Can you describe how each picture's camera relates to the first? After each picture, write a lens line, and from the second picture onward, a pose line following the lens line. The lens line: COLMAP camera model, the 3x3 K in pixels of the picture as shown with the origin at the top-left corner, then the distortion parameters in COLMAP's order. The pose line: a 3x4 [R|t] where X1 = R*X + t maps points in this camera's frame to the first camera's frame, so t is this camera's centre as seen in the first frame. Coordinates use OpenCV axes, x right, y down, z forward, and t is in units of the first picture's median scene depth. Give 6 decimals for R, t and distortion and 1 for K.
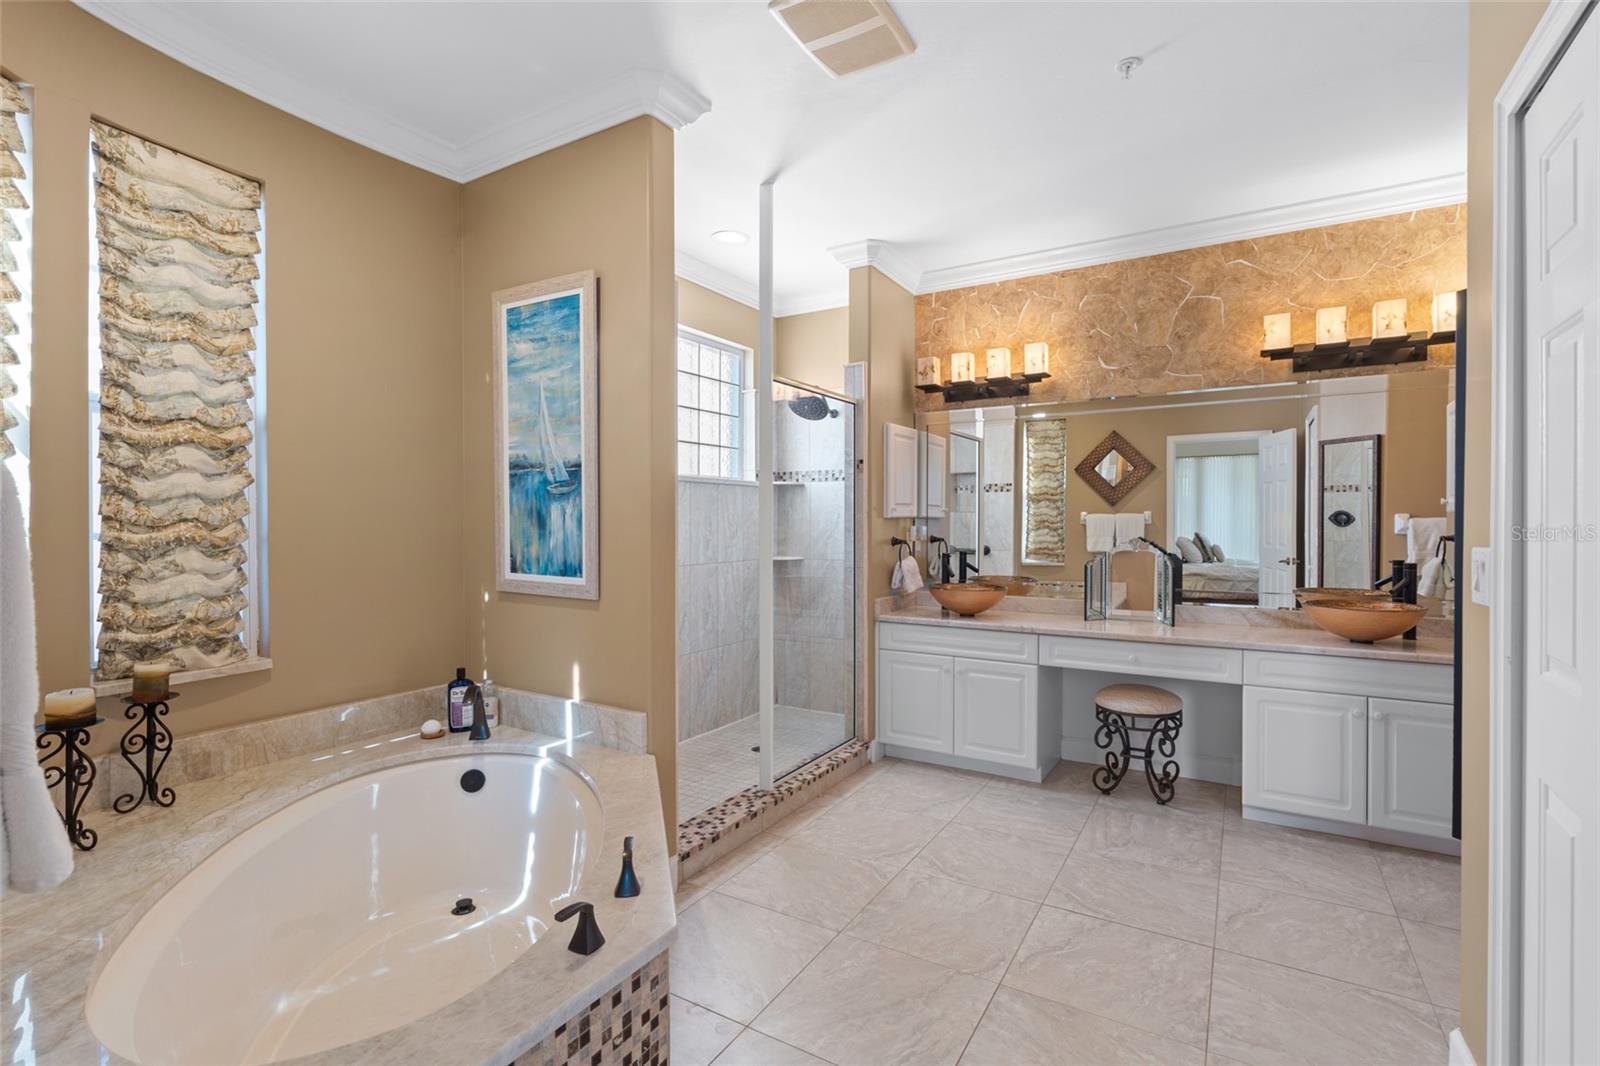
lens RADIAL K [[729.0, 0, 795.3], [0, 729.0, 530.9], [0, 0, 1]] dist [-0.004401, -0.000006]
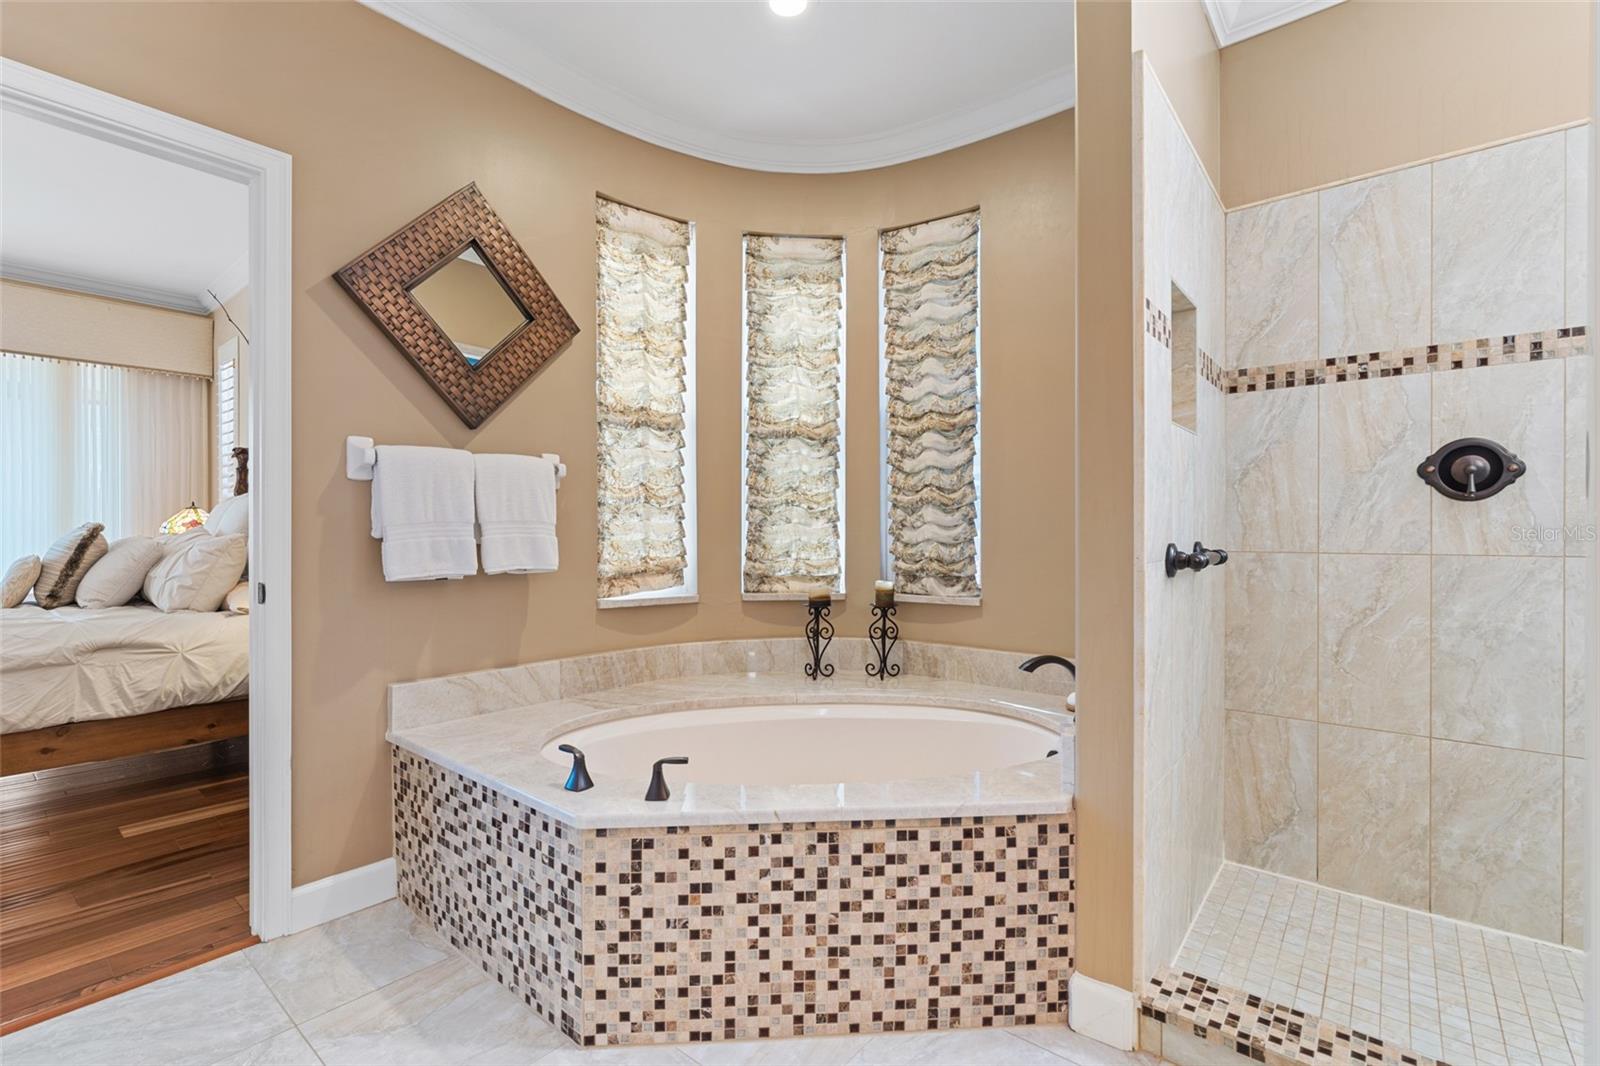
lens RADIAL K [[720.6, 0, 796.2], [0, 720.6, 531.3], [0, 0, 1]] dist [-0.001550, 0.000760]
pose [[-0.136656, 0.002078, -0.990616, 0.325031], [-0.011582, 0.999926, 0.003695, 0.041112], [0.990551, 0.011978, -0.136622, 0.552679]]
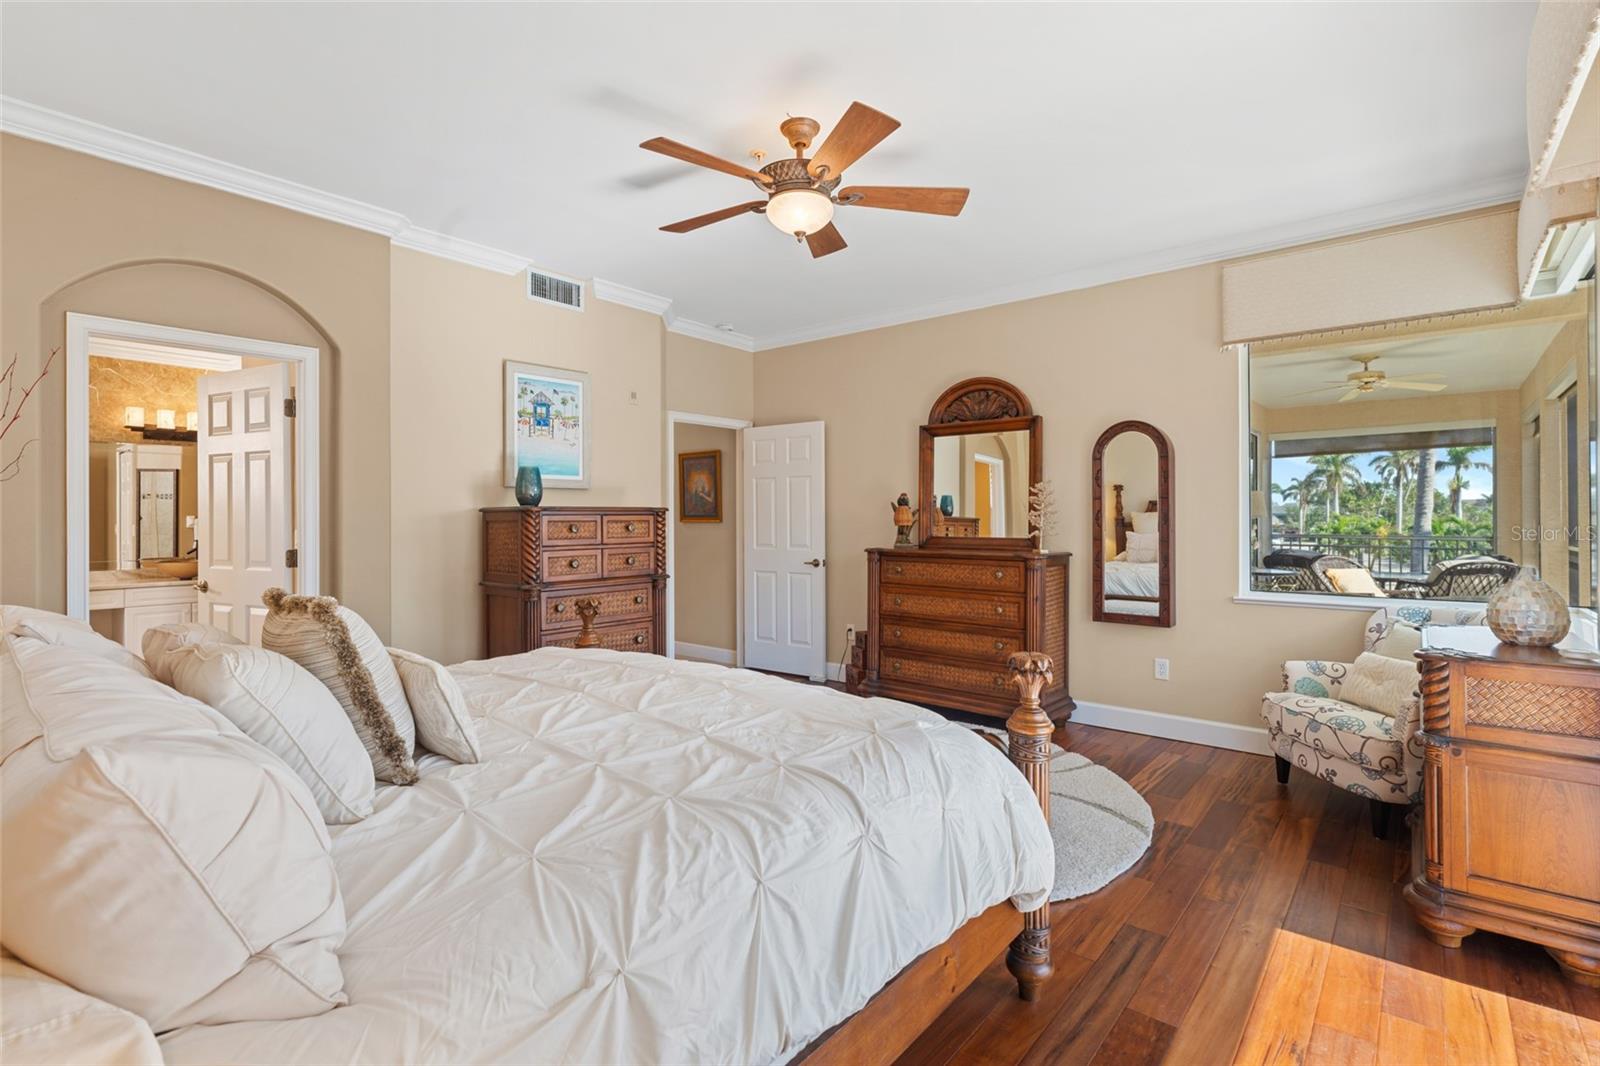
lens RADIAL K [[749.4, 0, 799.4], [0, 749.4, 512.2], [0, 0, 1]] dist [-0.003018, -0.000115]
pose [[0.144087, 0.008717, 0.989527, -0.847911], [0.013454, 0.999852, -0.010767, 0.006791], [-0.989474, 0.014864, 0.143948, -0.813609]]
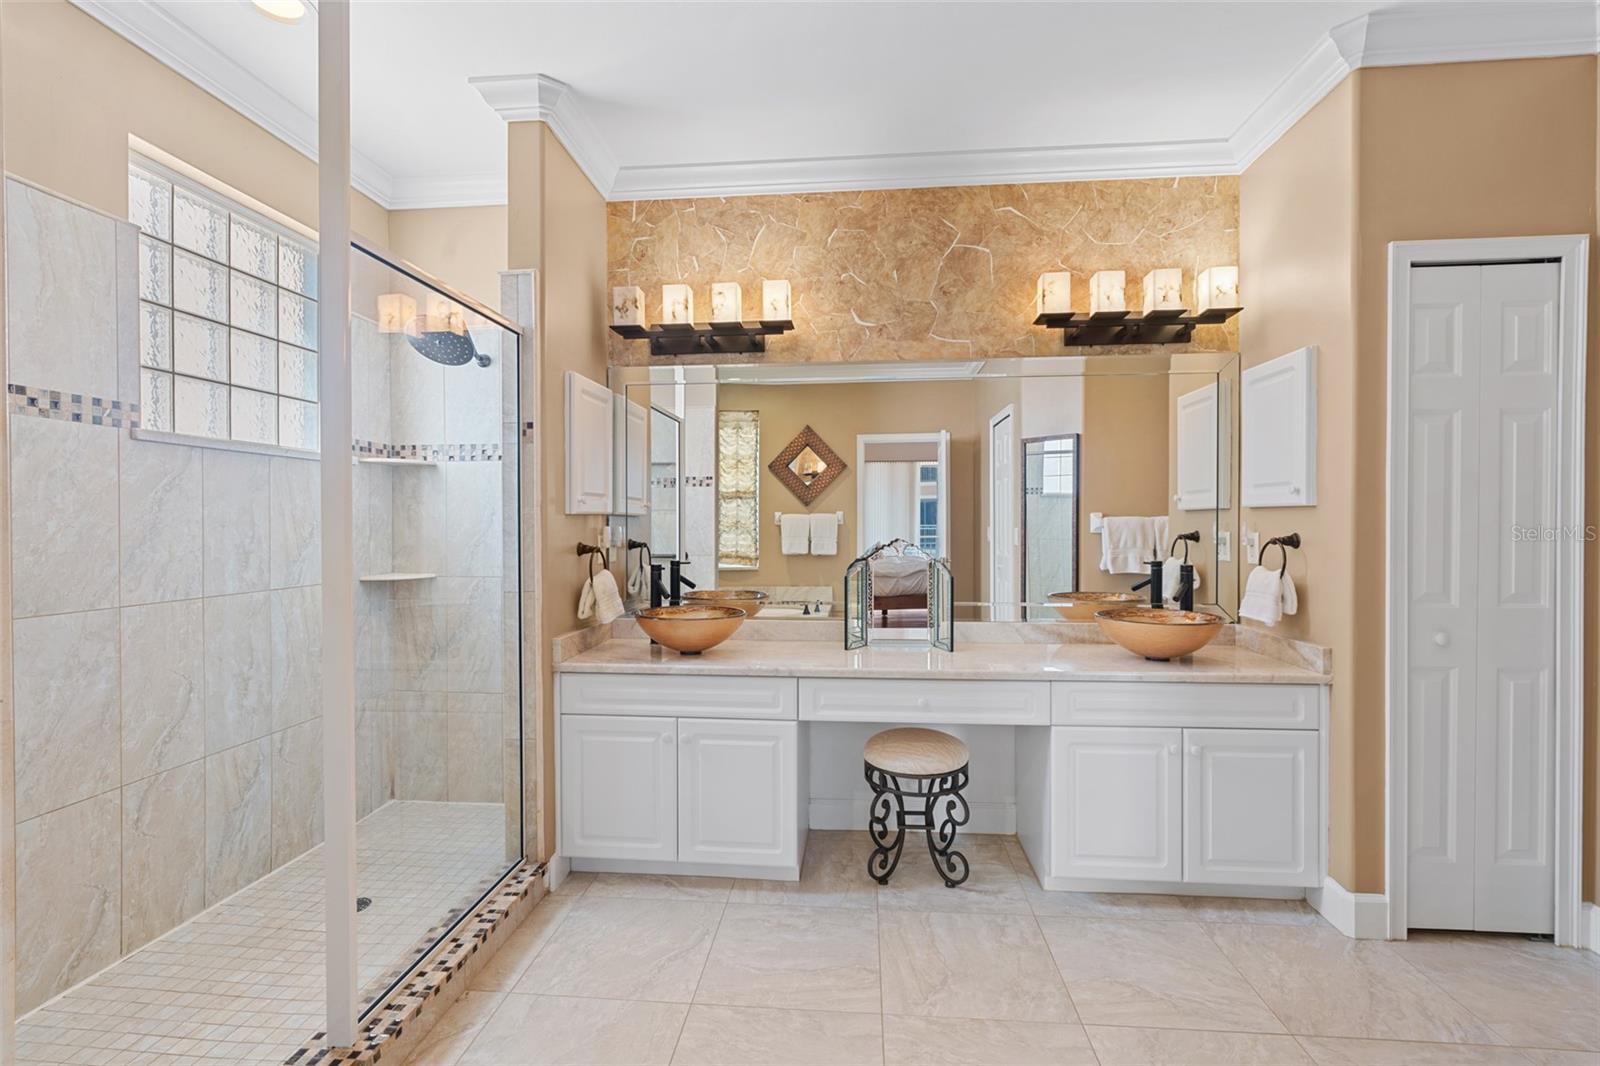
lens RADIAL K [[713.4, 0, 796.6], [0, 713.4, 532.2], [0, 0, 1]] dist [-0.004993, 0.001184]
pose [[0.895574, -0.006430, 0.444866, 0.022353], [0.007043, 0.999975, 0.000276, 0.000169], [-0.444857, 0.002886, 0.895597, 0.354102]]
